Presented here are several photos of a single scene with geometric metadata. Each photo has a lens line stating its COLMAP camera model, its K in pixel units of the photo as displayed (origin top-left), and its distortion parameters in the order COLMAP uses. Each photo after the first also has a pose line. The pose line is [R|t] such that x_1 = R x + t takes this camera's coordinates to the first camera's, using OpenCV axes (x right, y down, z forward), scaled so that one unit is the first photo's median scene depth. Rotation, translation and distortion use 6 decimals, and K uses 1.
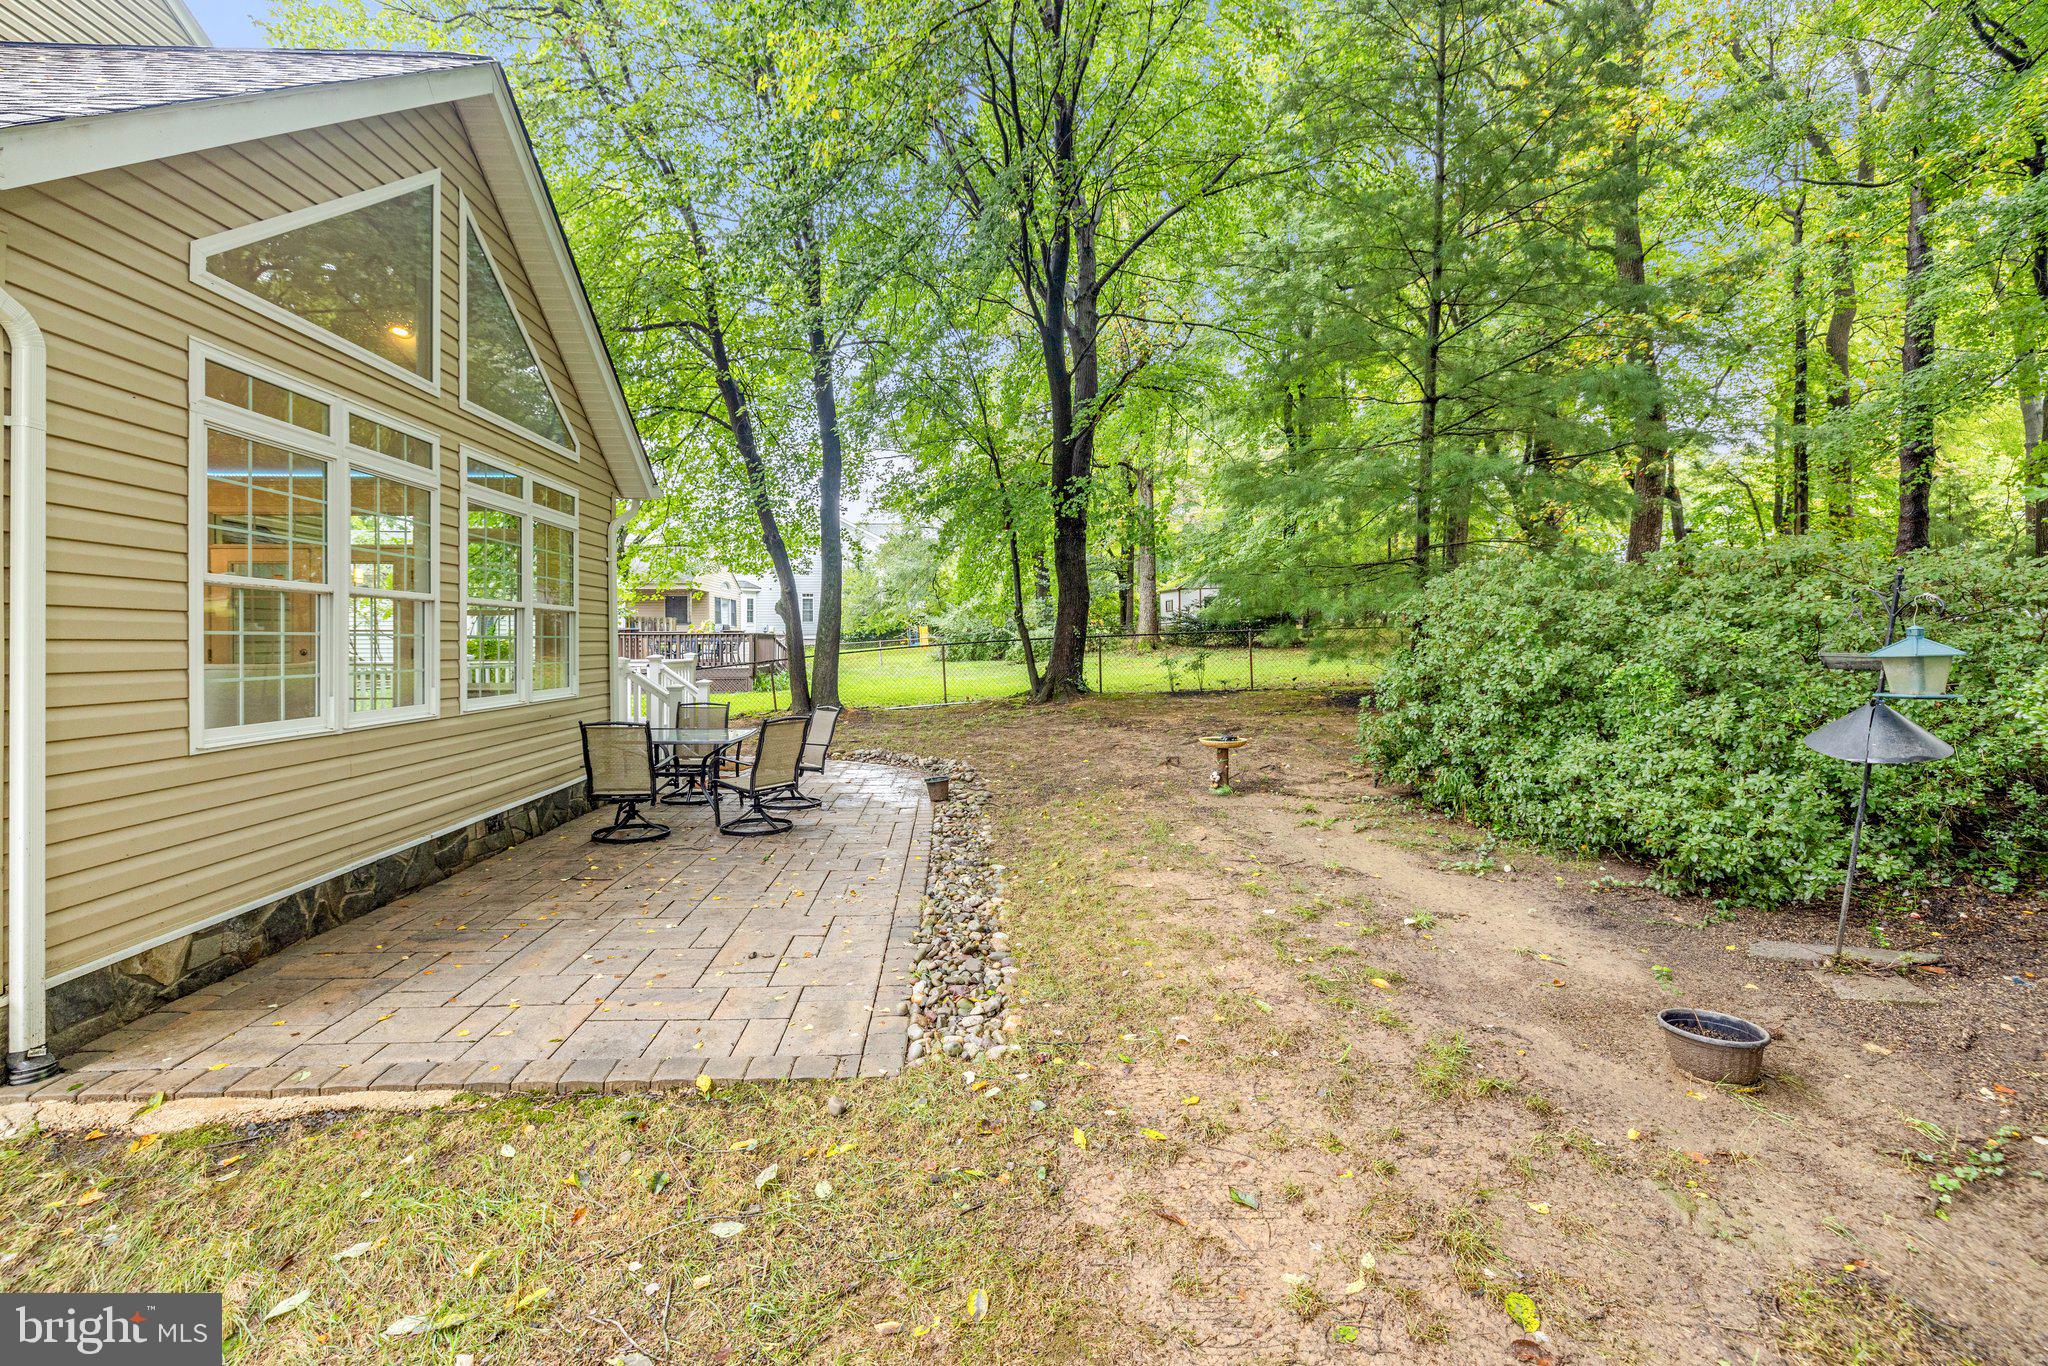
lens RADIAL K [[870.9, 0, 999.0], [0, 870.9, 636.0], [0, 0, 1]] dist [0.002972, -0.000762]
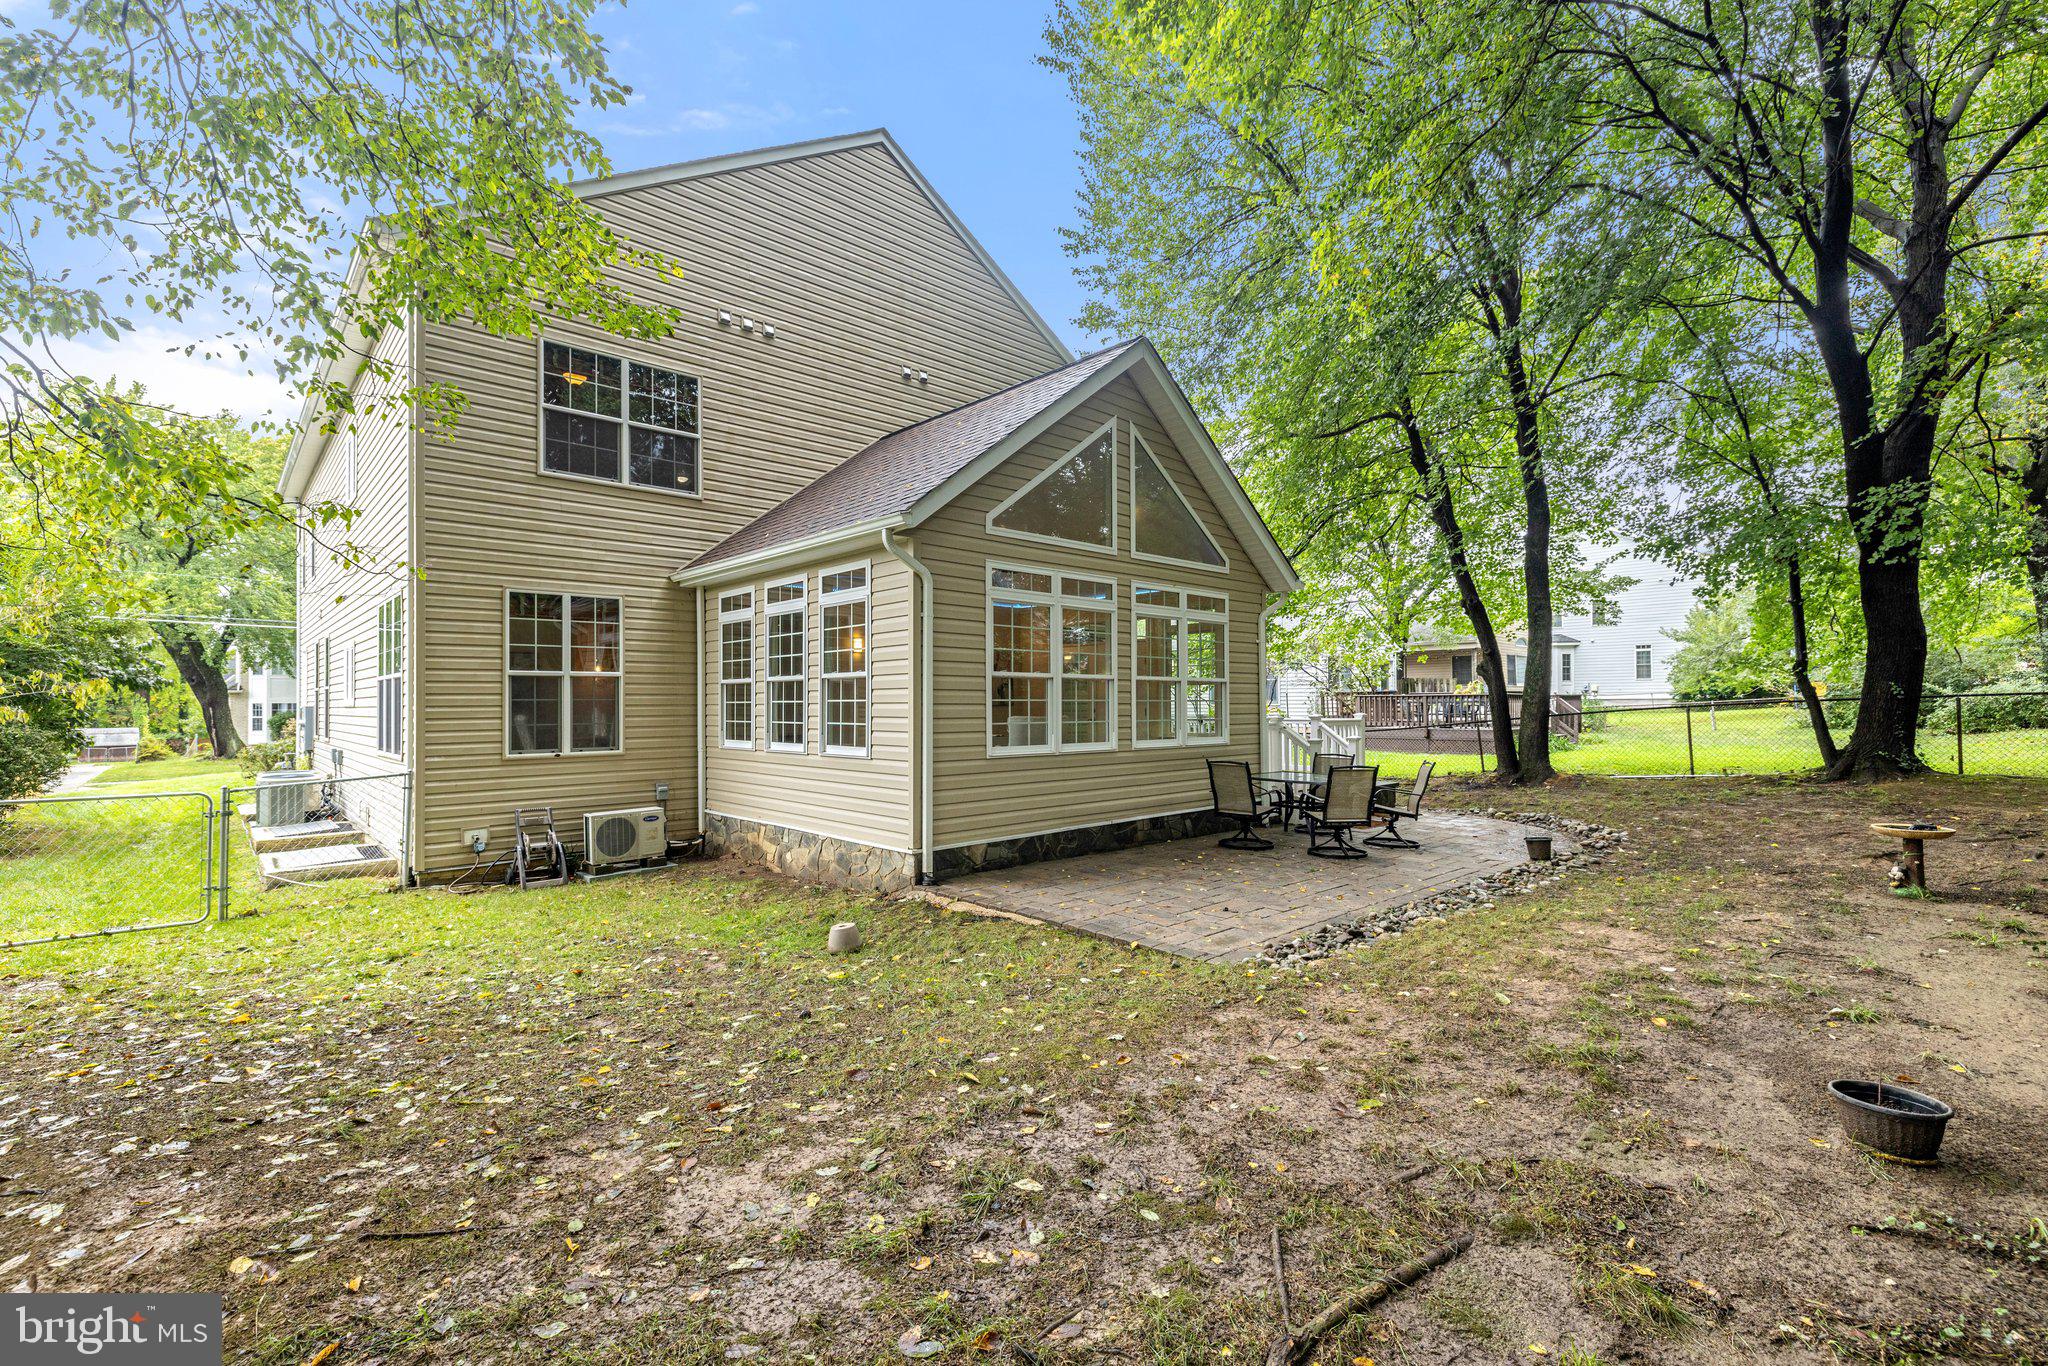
lens RADIAL K [[870.9, 0, 1016.8], [0, 870.9, 689.9], [0, 0, 1]] dist [0.002972, -0.000762]
pose [[0.651504, -0.008605, -0.758597, 0.685155], [0.004187, 0.999961, -0.007747, -0.012508], [0.758634, 0.001871, 0.651514, -0.300935]]
